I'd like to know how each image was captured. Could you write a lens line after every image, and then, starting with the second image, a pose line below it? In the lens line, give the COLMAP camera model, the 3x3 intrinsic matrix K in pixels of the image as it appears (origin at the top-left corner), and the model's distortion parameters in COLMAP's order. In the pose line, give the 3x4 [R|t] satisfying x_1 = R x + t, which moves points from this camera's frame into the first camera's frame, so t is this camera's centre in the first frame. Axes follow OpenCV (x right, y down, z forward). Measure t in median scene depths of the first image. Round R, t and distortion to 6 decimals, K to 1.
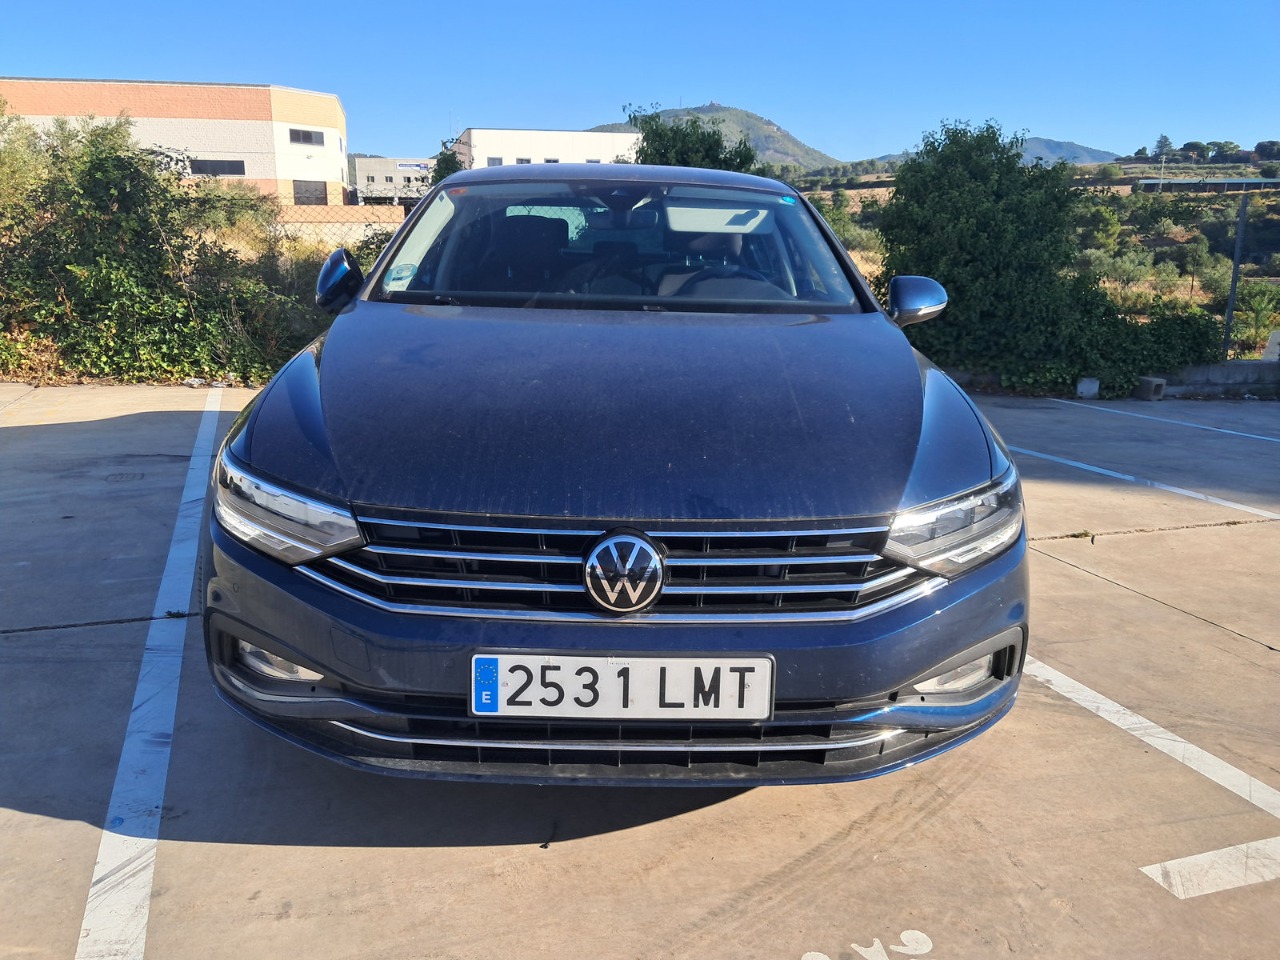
lens RADIAL K [[996.5, 0, 637.2], [0, 996.5, 474.0], [0, 0, 1]] dist [0.042368, -0.061436]
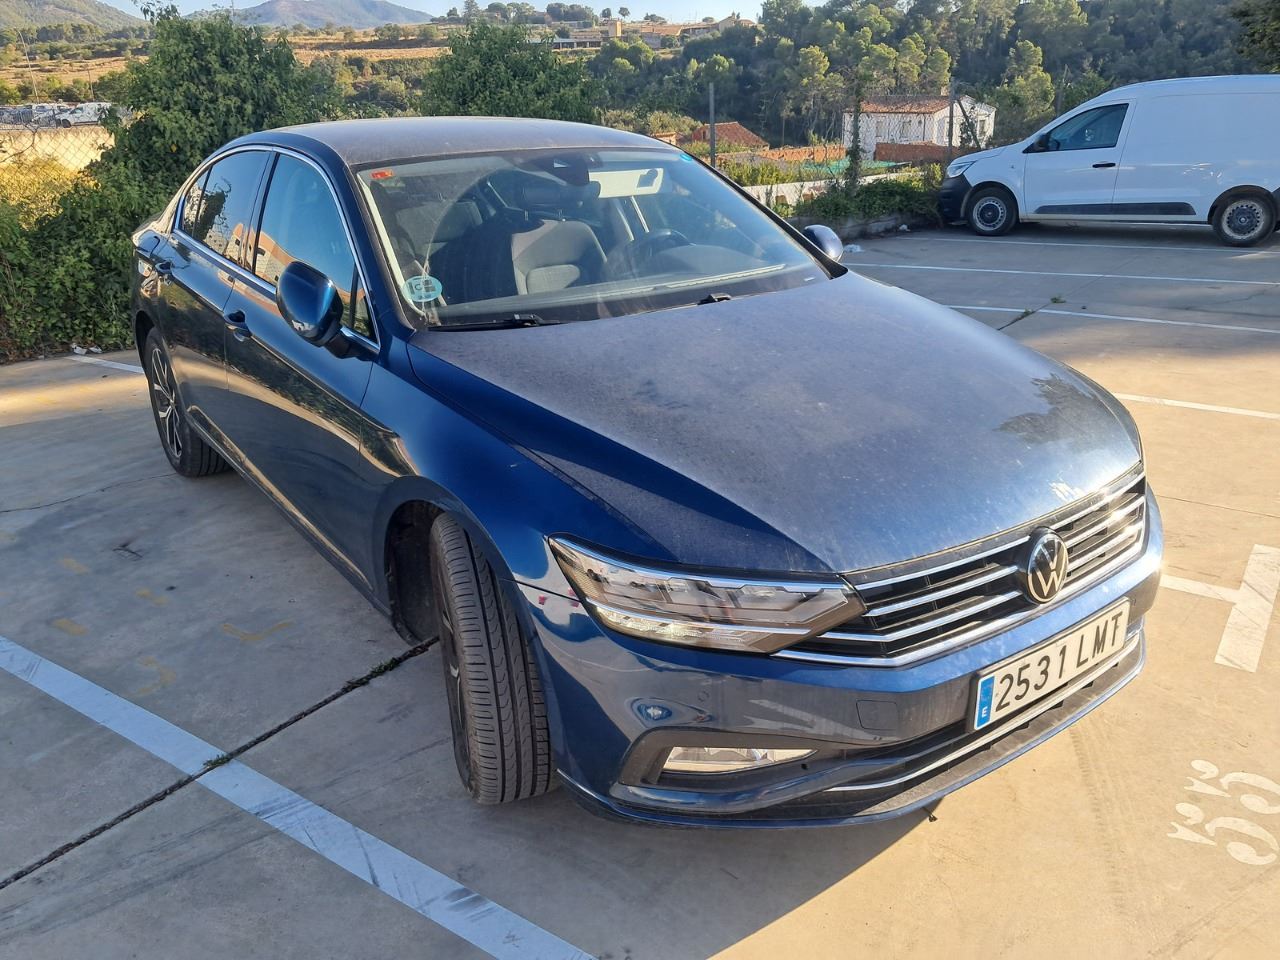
lens RADIAL K [[996.5, 0, 637.2], [0, 996.5, 474.0], [0, 0, 1]] dist [0.042368, -0.061436]
pose [[0.819651, -0.233356, 0.523180, -0.888771], [0.168318, 0.971063, 0.169428, -0.253027], [-0.547578, -0.050812, 0.835211, 0.284921]]
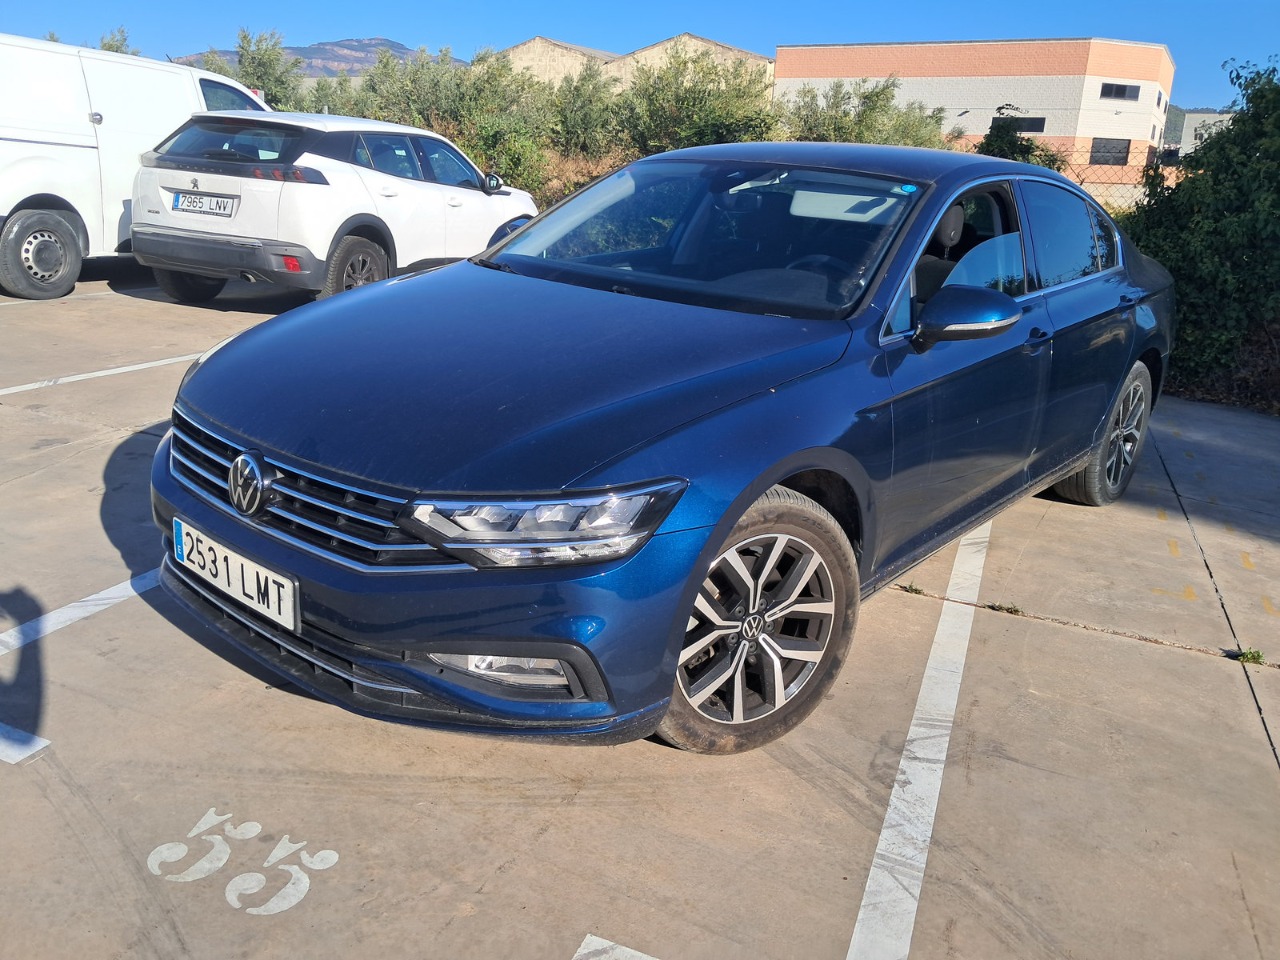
lens RADIAL K [[996.5, 0, 637.2], [0, 996.5, 474.0], [0, 0, 1]] dist [0.042368, -0.061436]
pose [[0.748237, 0.217746, -0.626681, 1.042736], [-0.193576, 0.975156, 0.107703, -0.133075], [0.634563, 0.040723, 0.771797, 0.300321]]
